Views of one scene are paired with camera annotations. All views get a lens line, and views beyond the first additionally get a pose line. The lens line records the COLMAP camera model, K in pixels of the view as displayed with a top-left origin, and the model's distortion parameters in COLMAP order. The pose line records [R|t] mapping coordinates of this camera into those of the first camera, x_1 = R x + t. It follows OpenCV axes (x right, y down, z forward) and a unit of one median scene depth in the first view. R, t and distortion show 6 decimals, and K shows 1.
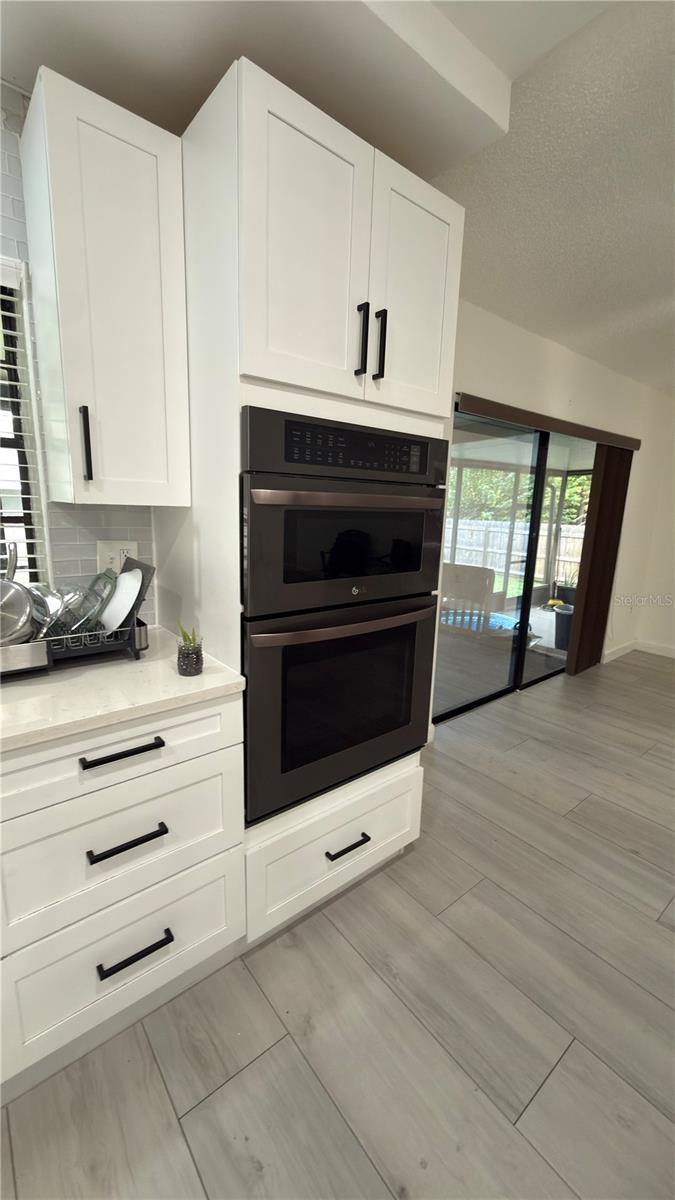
lens RADIAL K [[478.7, 0, 337.5], [0, 478.7, 600.0], [0, 0, 1]] dist [0.000185, 0.000393]
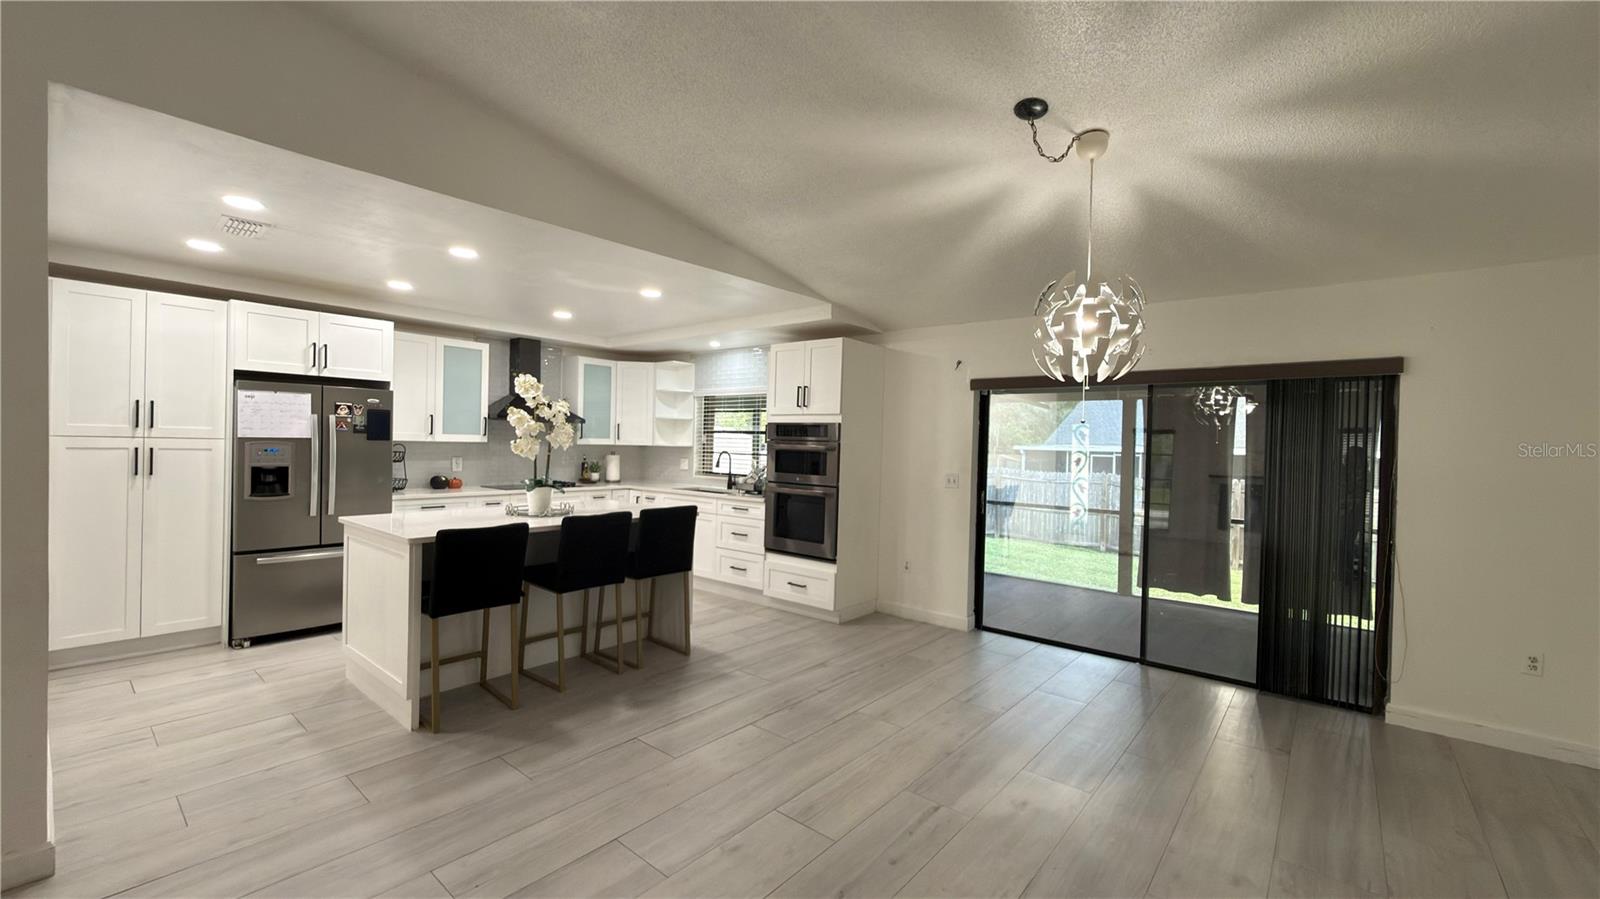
lens RADIAL K [[638.2, 0, 800.0], [0, 638.2, 449.5], [0, 0, 1]] dist [0.000185, 0.000393]
pose [[0.189115, -0.024579, -0.981647, 3.879329], [-0.222471, 0.972620, -0.067213, 0.061624], [0.956421, 0.231099, 0.178469, 0.320958]]
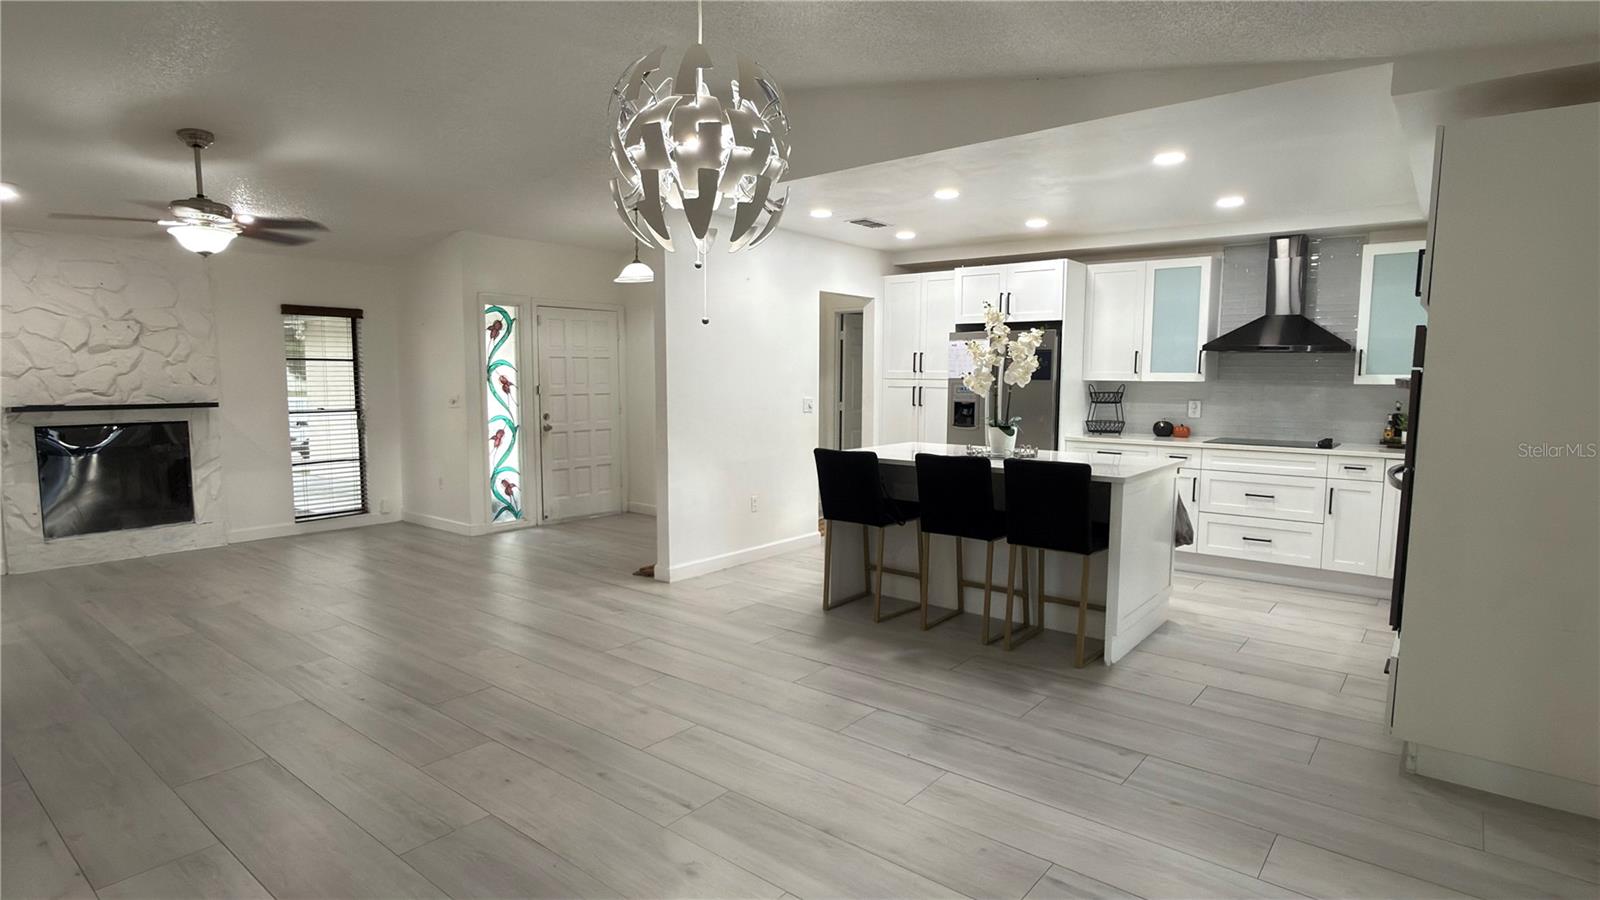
lens RADIAL K [[827.6, 0, 800.0], [0, 827.6, 450.0], [0, 0, 1]] dist [0.001001, 0.000189]
pose [[-0.977021, -0.023469, -0.211846, 2.285038], [-0.085763, 0.953197, 0.289931, -0.571756], [0.195127, 0.301437, -0.933307, 2.950164]]
